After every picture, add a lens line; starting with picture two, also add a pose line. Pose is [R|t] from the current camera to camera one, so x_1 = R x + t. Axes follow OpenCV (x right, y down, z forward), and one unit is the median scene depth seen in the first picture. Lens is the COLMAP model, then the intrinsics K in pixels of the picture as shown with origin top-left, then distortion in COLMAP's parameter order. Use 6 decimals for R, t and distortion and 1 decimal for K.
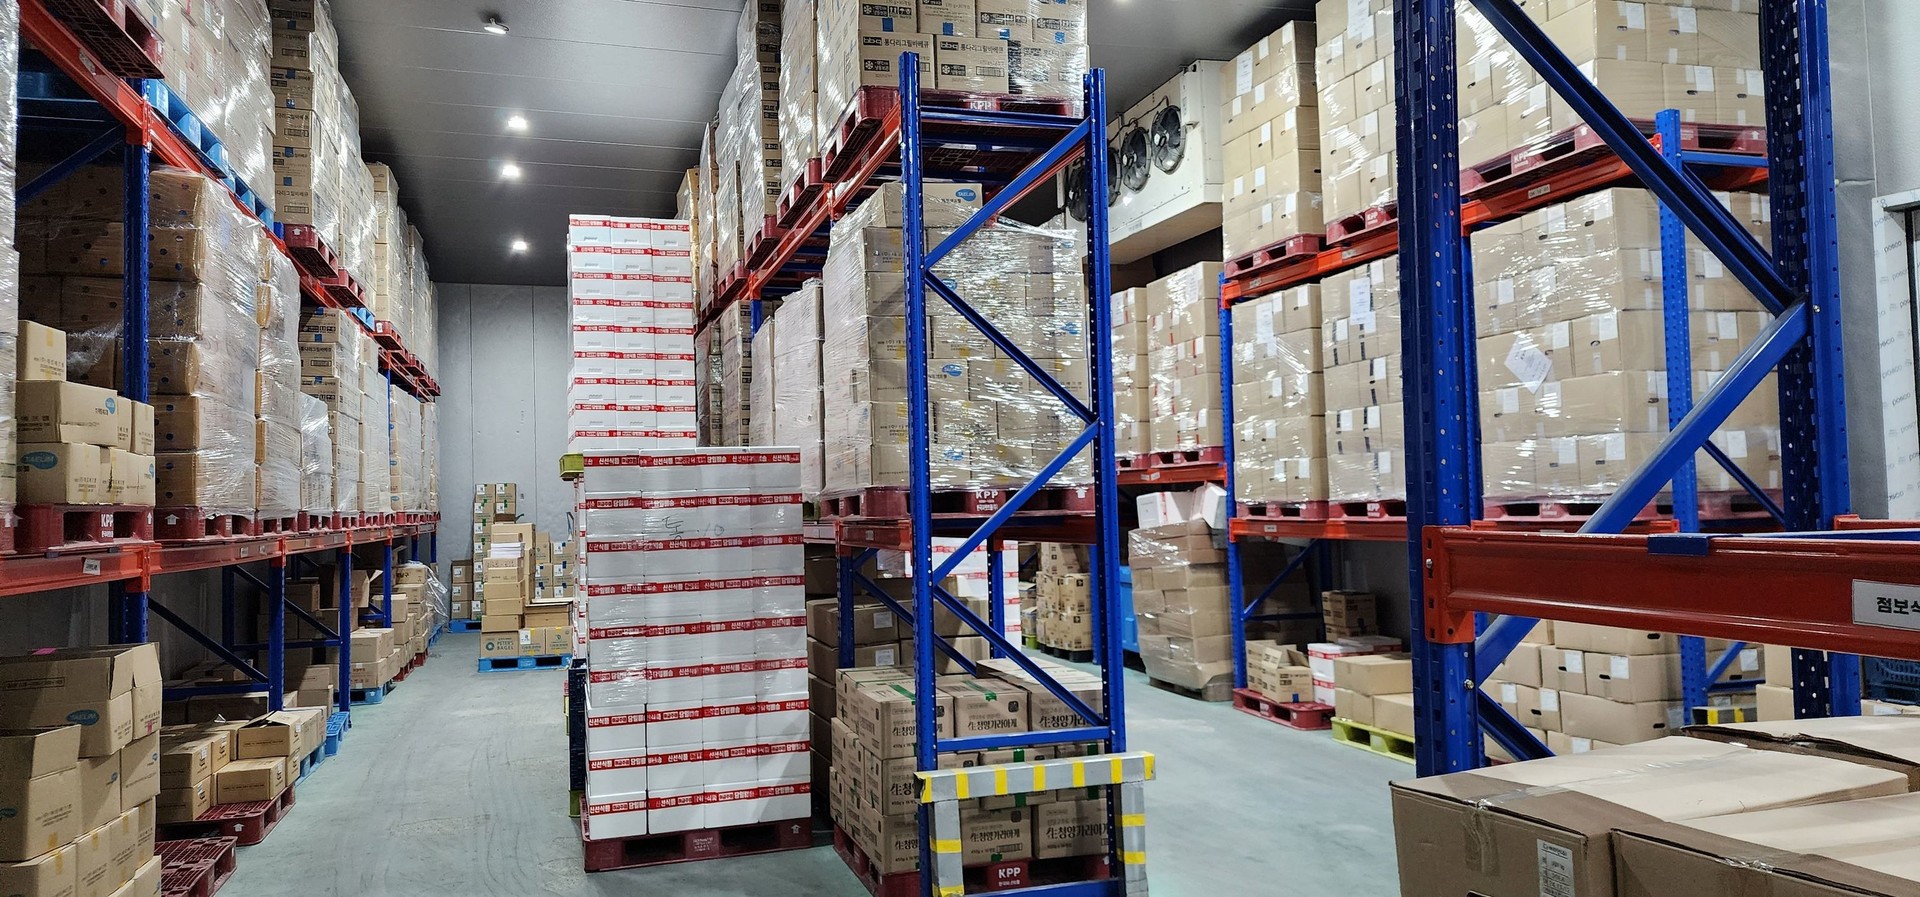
lens RADIAL K [[1206.5, 0, 961.2], [0, 1206.5, 478.3], [0, 0, 1]] dist [0.079399, -0.183401]
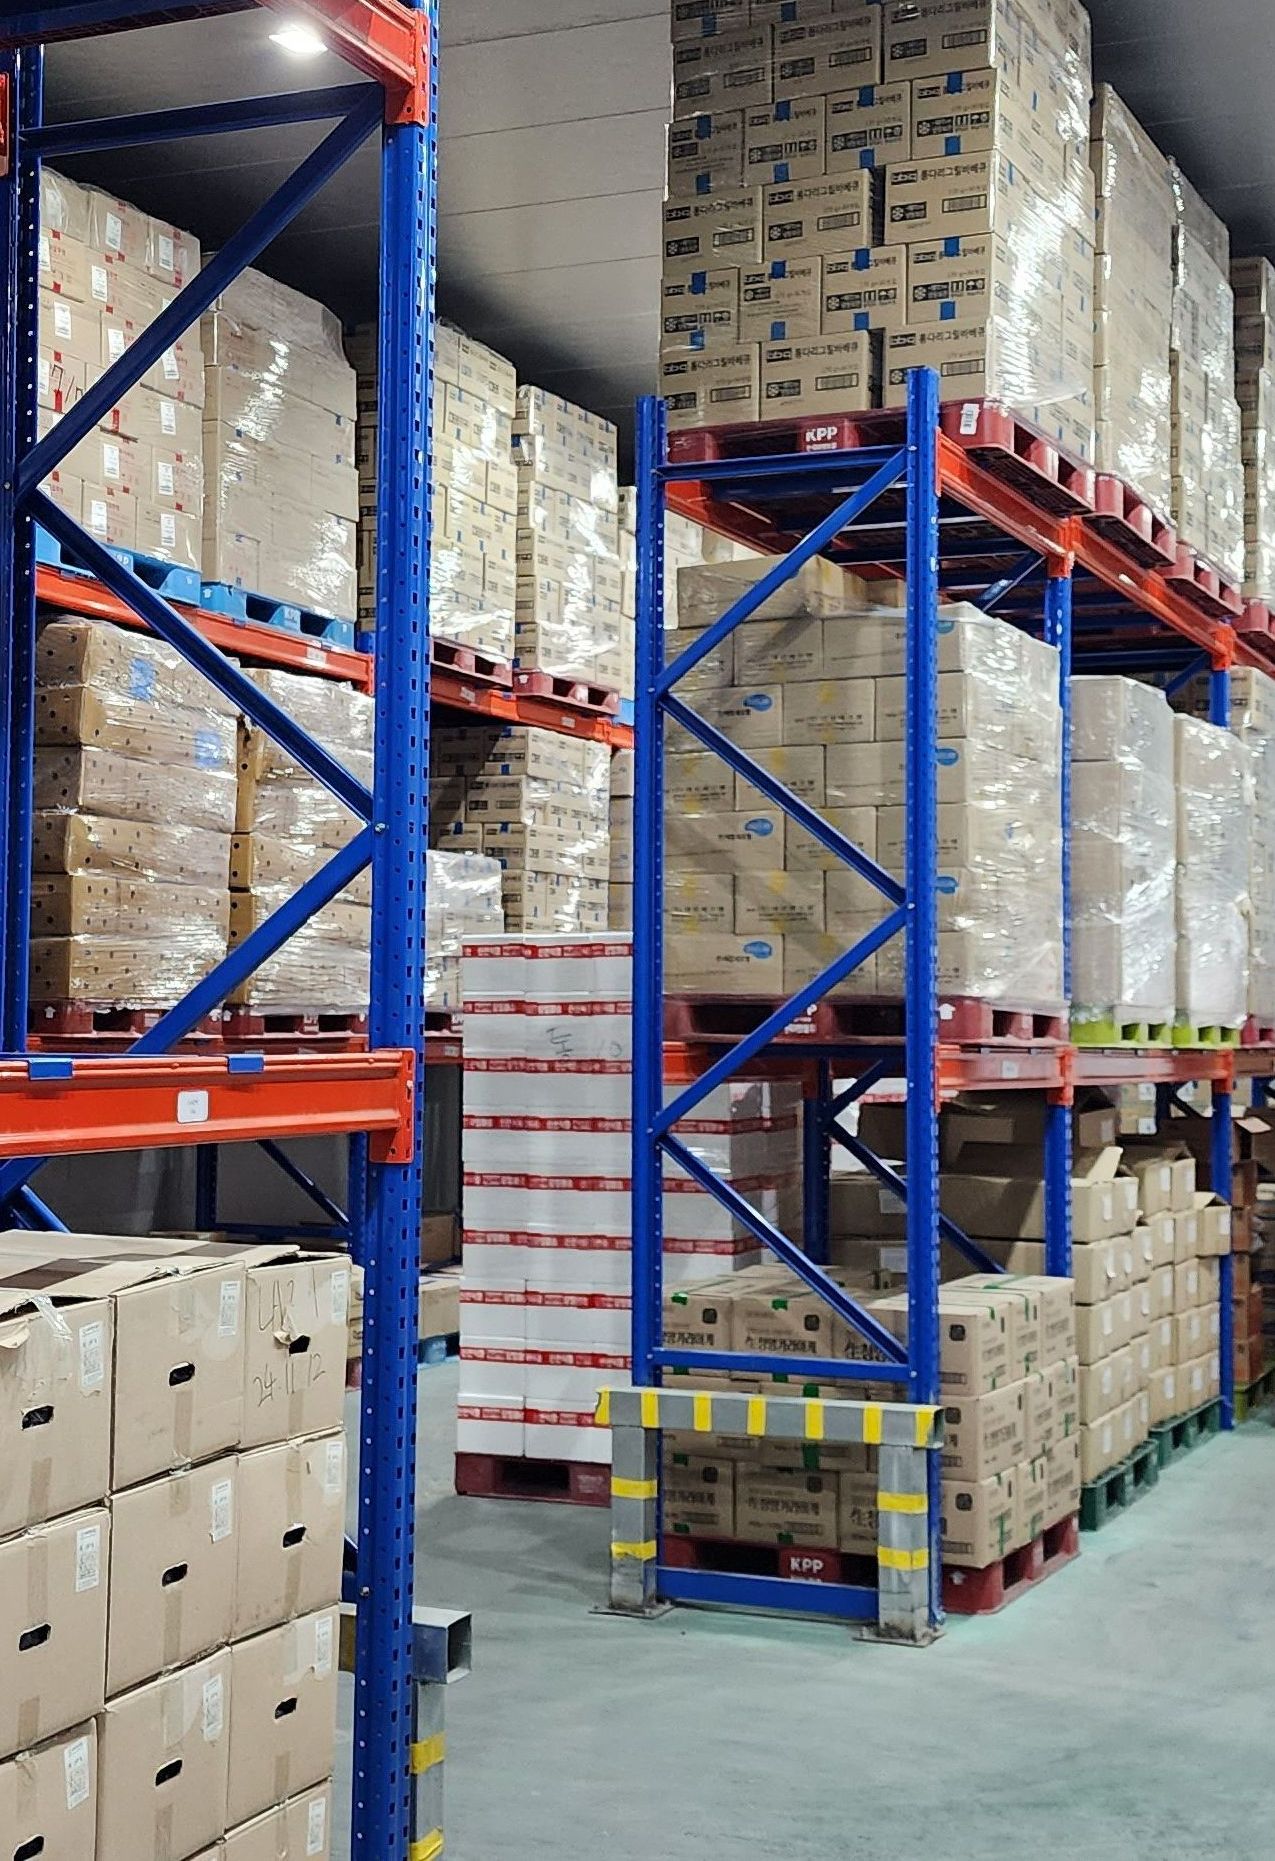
lens RADIAL K [[2595.4, 0, 637.5], [0, 2595.4, 930.5], [0, 0, 1]] dist [-0.013840, -0.040902]
pose [[0.744519, 0.005908, -0.667575, 0.873062], [-0.014104, 0.999877, -0.006881, -0.017457], [0.667452, 0.014538, 0.744511, -0.137658]]
